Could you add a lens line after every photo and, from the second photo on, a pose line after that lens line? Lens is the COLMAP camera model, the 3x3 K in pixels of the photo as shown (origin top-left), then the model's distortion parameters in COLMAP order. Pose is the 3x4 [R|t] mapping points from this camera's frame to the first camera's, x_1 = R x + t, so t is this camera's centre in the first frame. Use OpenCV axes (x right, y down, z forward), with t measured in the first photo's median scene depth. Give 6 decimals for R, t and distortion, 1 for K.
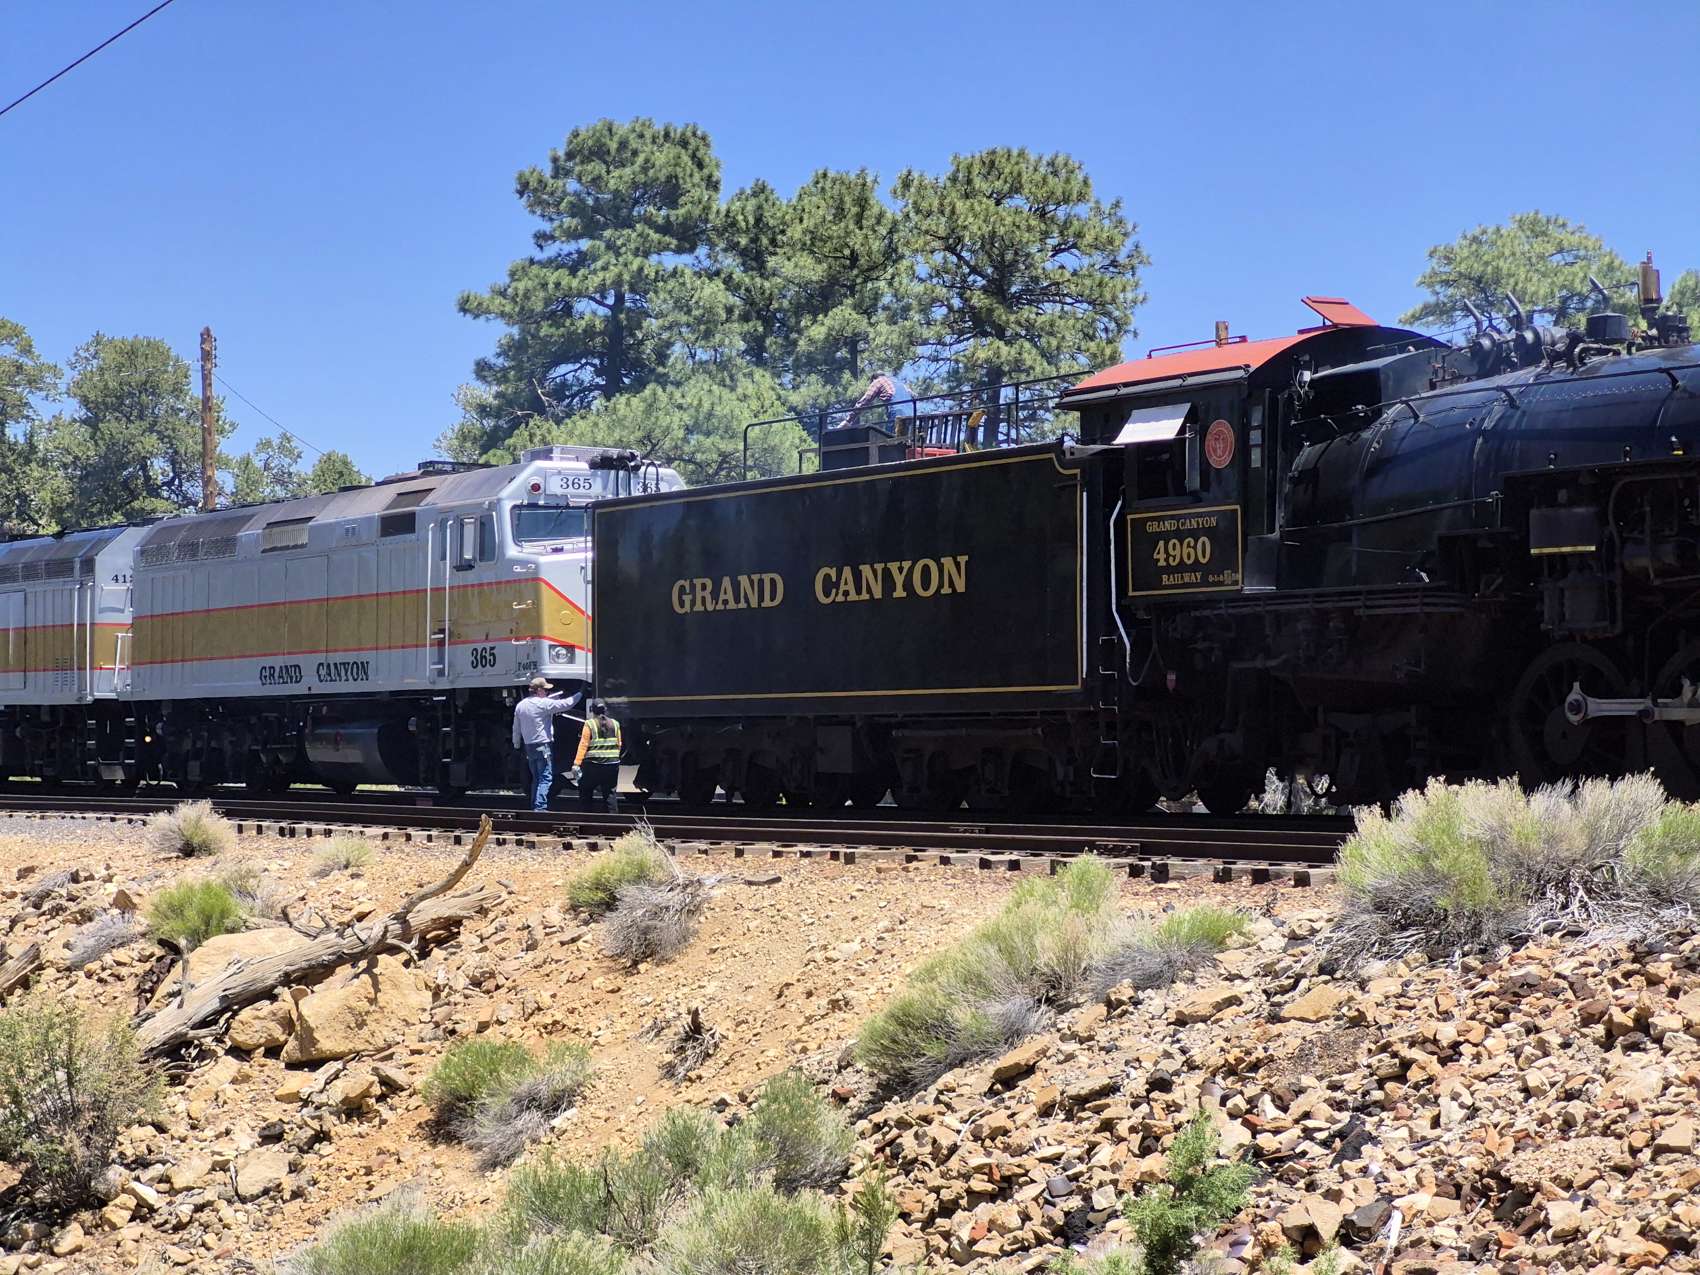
lens RADIAL K [[3643.5, 0, 808.5], [0, 3643.5, 628.9], [0, 0, 1]] dist [0.045808, 0.000000]
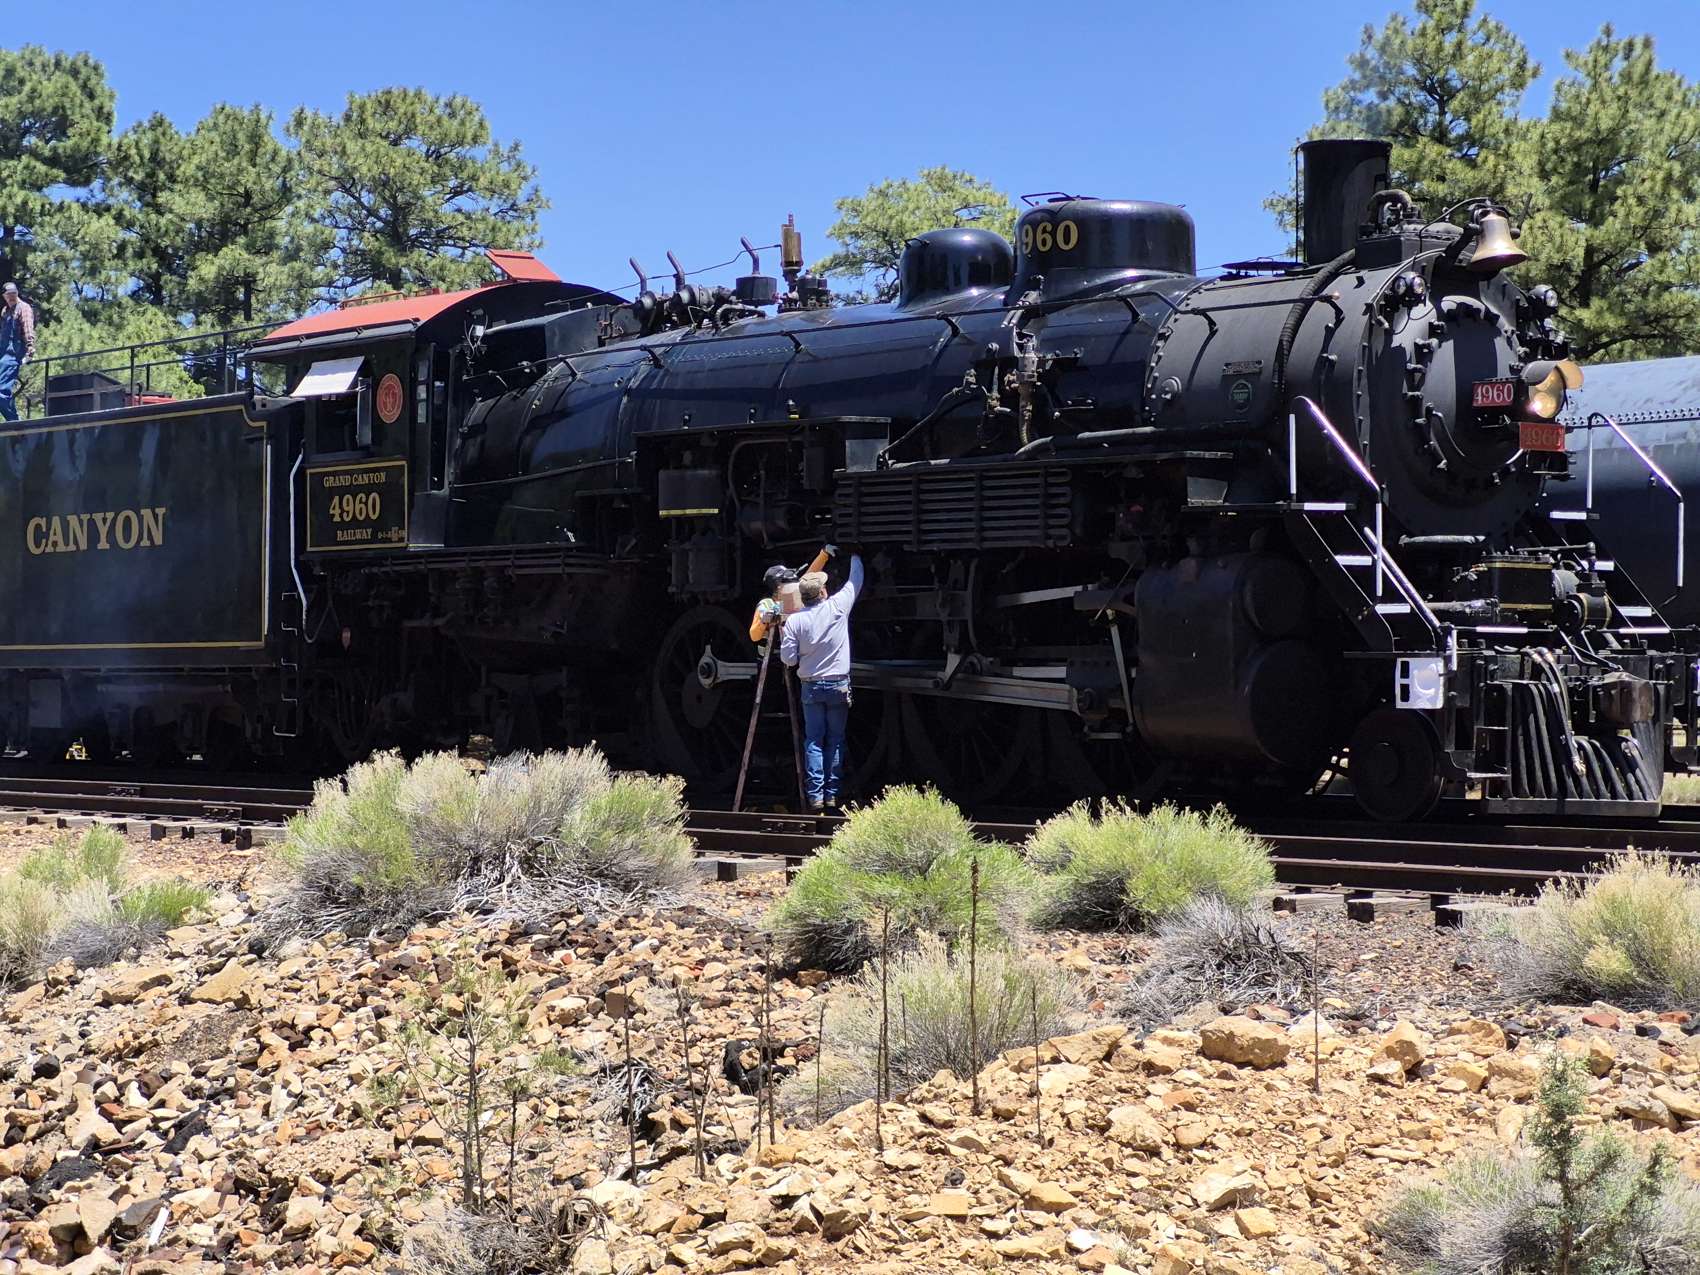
lens RADIAL K [[3643.5, 0, 807.2], [0, 3643.5, 612.6], [0, 0, 1]] dist [0.045808, 0.000000]
pose [[0.991478, 0.008621, 0.129987, 0.095647], [-0.010168, 0.999885, 0.011246, -0.005120], [-0.129875, -0.012471, 0.991452, 0.009661]]
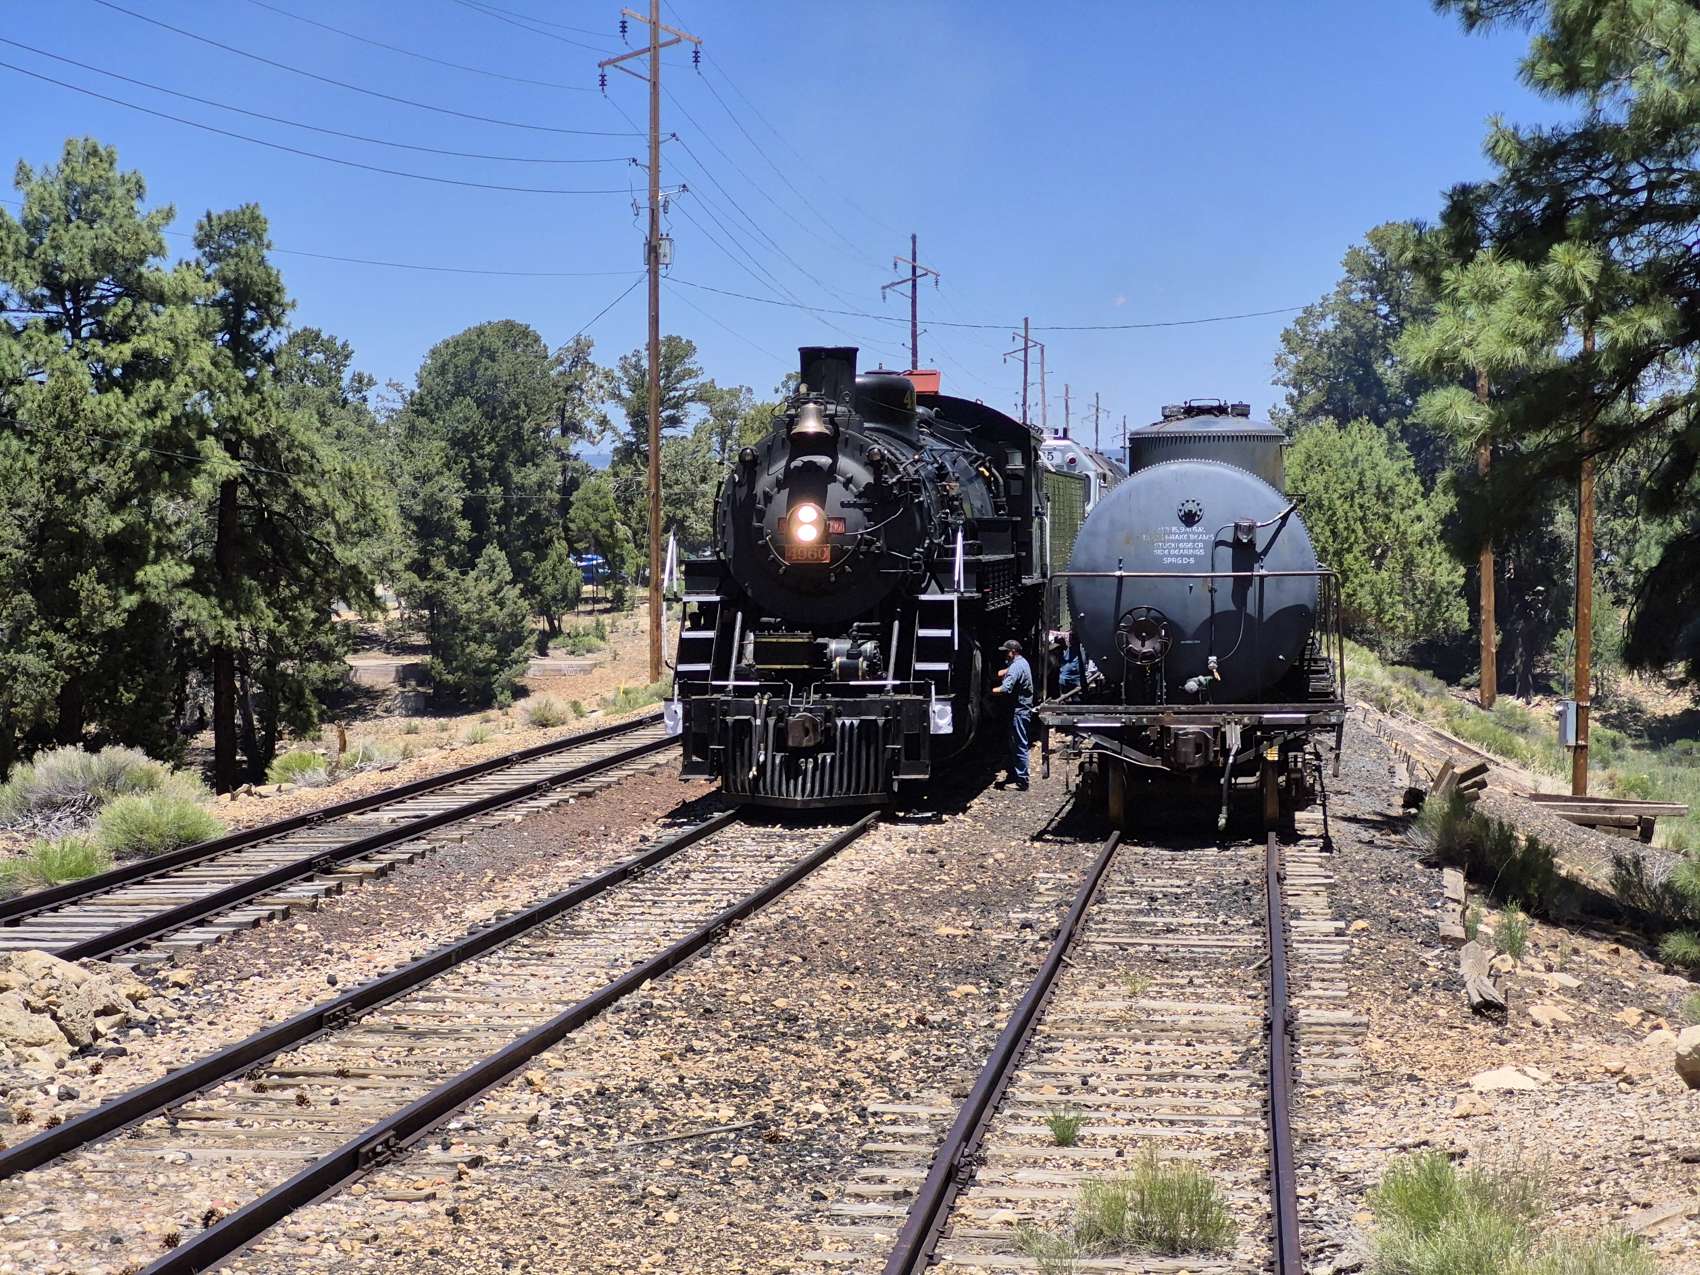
lens RADIAL K [[3643.5, 0, 847.2], [0, 3643.5, 635.3], [0, 0, 1]] dist [0.045808, 0.000000]
pose [[0.802815, 0.020391, -0.595880, 0.978703], [0.016397, 0.998282, 0.056253, -0.069067], [0.596003, -0.054931, 0.801101, -0.155149]]
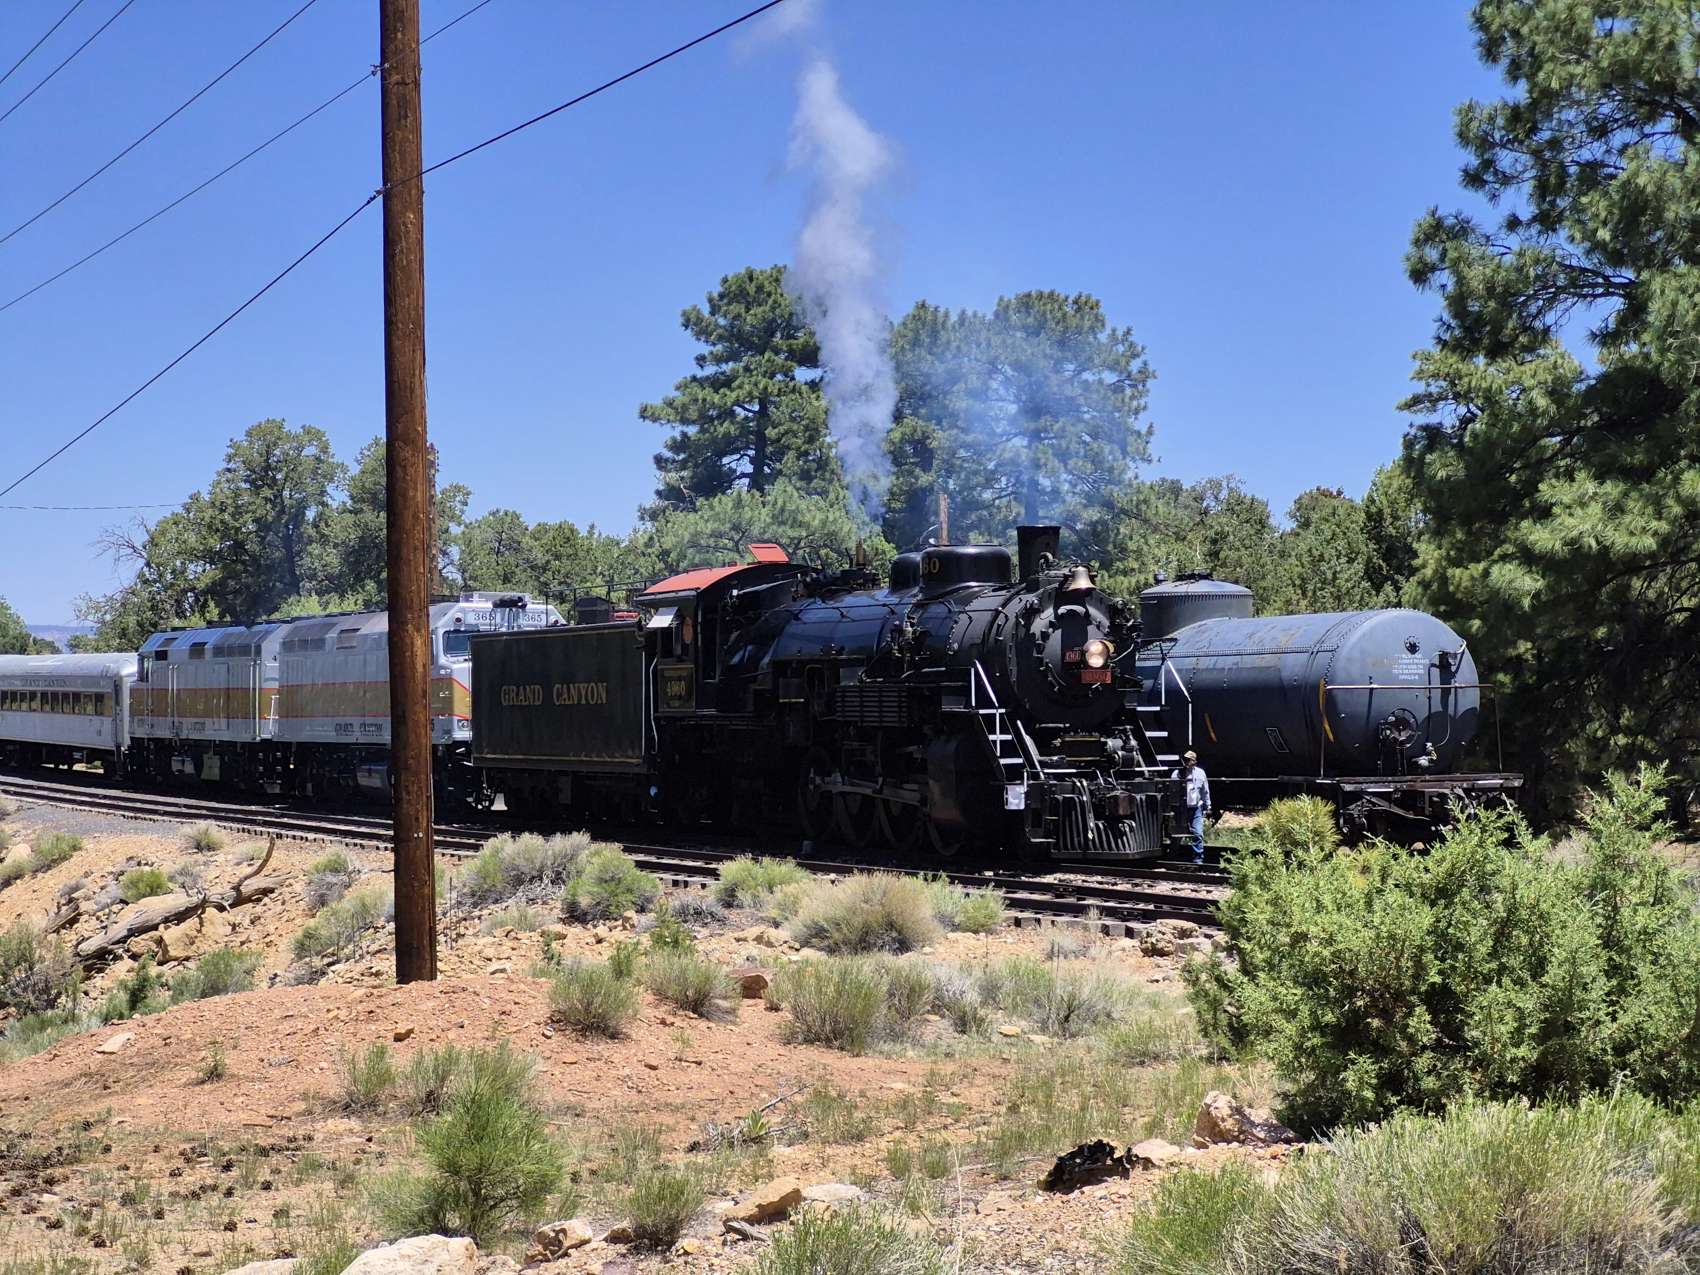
lens RADIAL K [[3643.5, 0, 757.5], [0, 3643.5, 657.1], [0, 0, 1]] dist [0.045808, 0.000000]
pose [[0.987201, -0.005822, -0.159372, 0.429947], [0.008592, 0.999824, 0.016699, -0.066381], [0.159247, -0.017855, 0.987077, -0.778070]]
